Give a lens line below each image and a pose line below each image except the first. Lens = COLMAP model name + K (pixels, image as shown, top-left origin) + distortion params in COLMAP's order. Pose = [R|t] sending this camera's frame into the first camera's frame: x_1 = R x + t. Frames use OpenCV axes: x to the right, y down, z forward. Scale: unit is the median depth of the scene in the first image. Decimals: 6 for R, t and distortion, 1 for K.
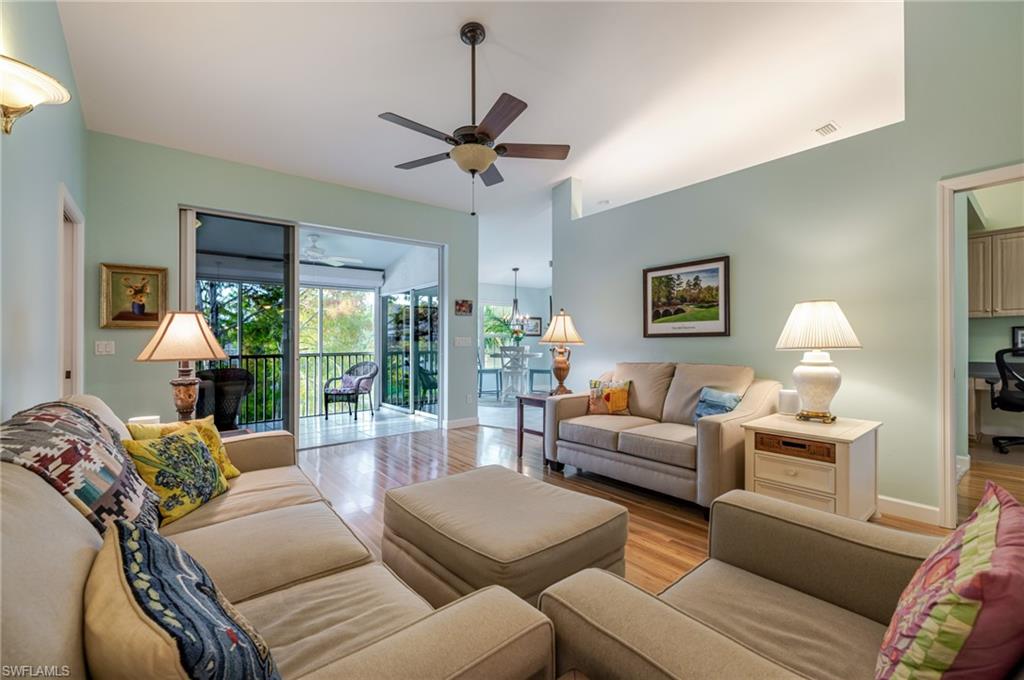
lens RADIAL K [[426.0, 0, 510.7], [0, 426.0, 341.5], [0, 0, 1]] dist [-0.001738, 0.000045]
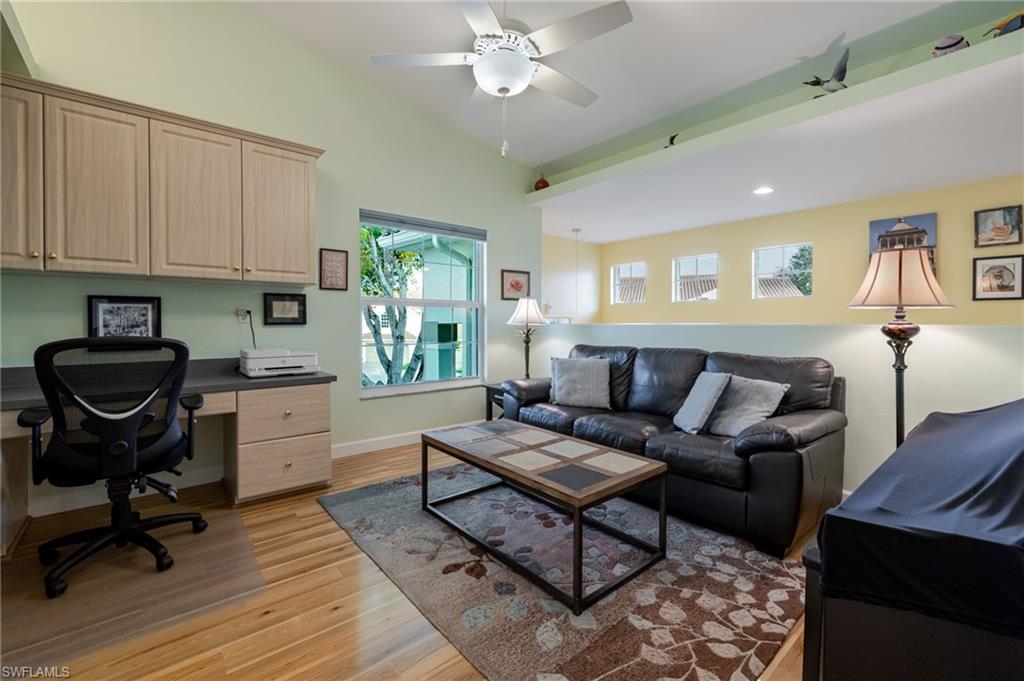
lens RADIAL K [[435.0, 0, 509.0], [0, 435.0, 339.7], [0, 0, 1]] dist [0.002718, 0.000385]
pose [[-0.013327, -0.016733, 0.999771, 0.657552], [-0.004860, 0.999849, 0.016670, 0.007159], [-0.999899, -0.004637, -0.013406, 0.507926]]
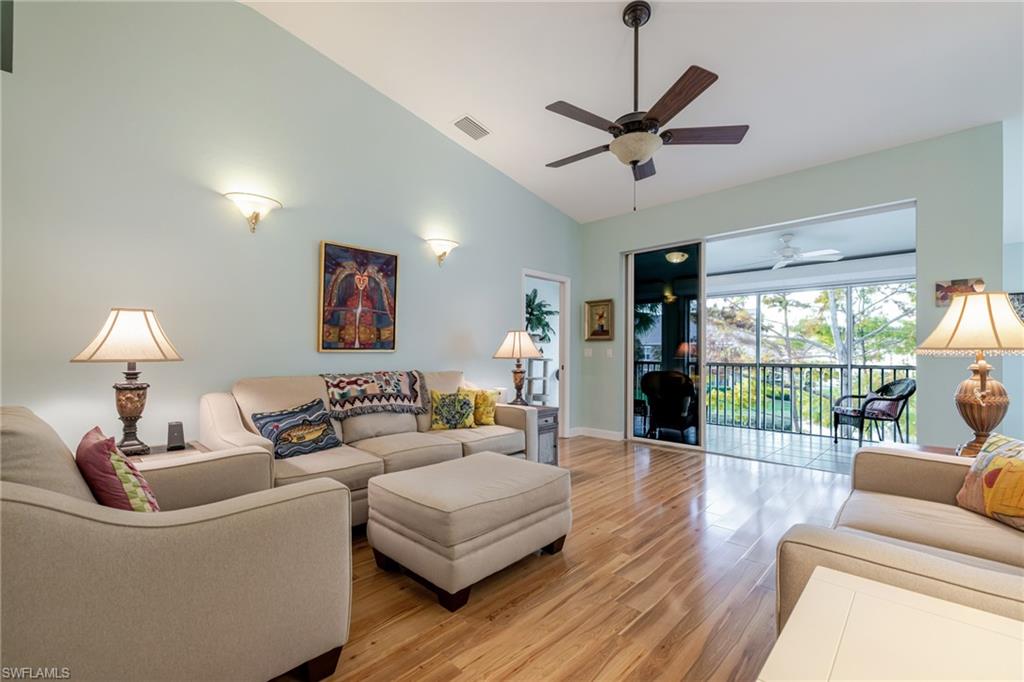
lens RADIAL K [[432.1, 0, 509.5], [0, 432.1, 347.0], [0, 0, 1]] dist [-0.001282, -0.000013]
pose [[0.116990, -0.003631, -0.993126, 0.494315], [-0.007801, 0.999959, -0.004575, 0.001791], [0.993102, 0.008283, 0.116957, 0.382571]]
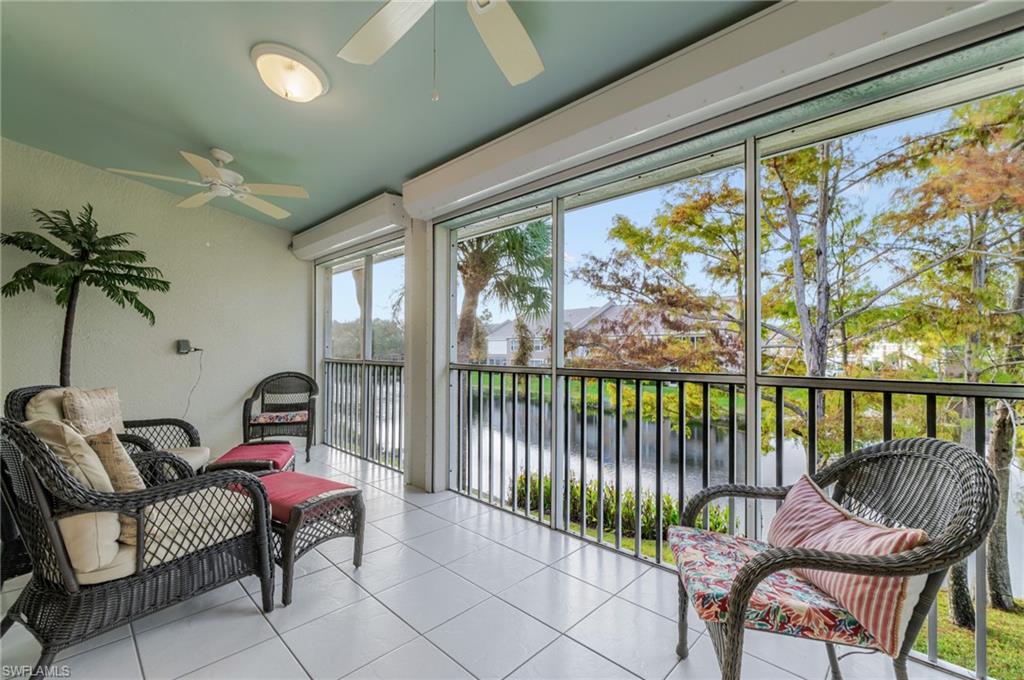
lens RADIAL K [[435.0, 0, 509.0], [0, 435.0, 339.2], [0, 0, 1]] dist [0.002718, 0.000385]
pose [[0.114279, -0.005344, -0.993434, -0.265296], [0.000487, 0.999986, -0.005324, 0.009929], [0.993449, 0.000125, 0.114280, 1.290680]]
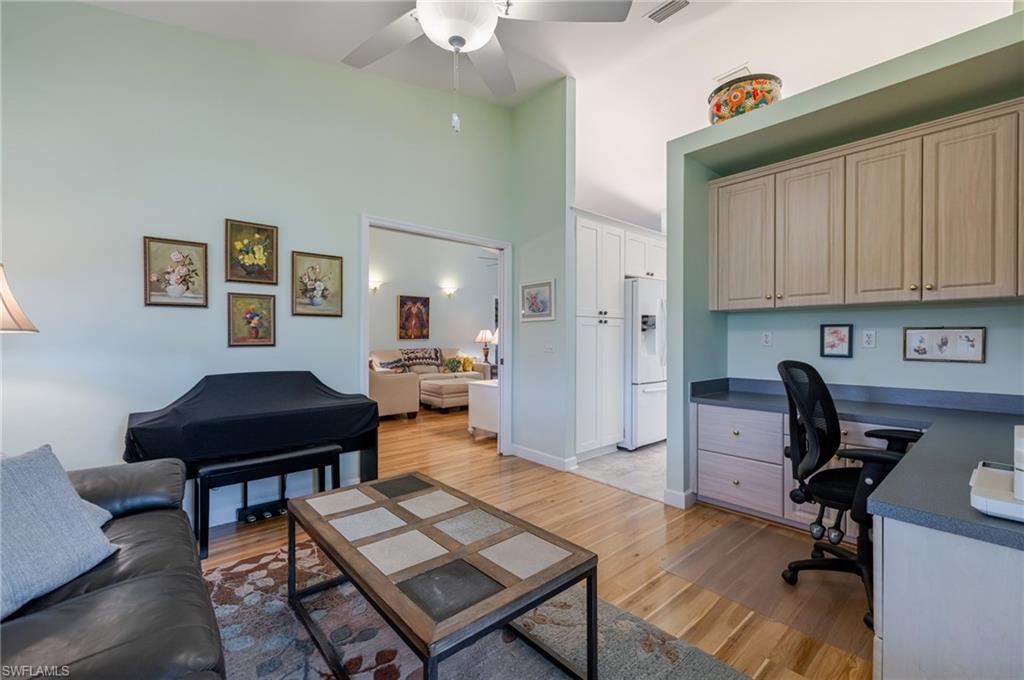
lens RADIAL K [[435.7, 0, 513.8], [0, 435.7, 339.5], [0, 0, 1]] dist [0.001995, -0.000280]
pose [[0.046656, 0.015190, -0.998796, 1.529303], [0.000356, 0.999884, 0.015223, -0.020410], [0.998911, -0.001066, 0.046645, 0.538214]]
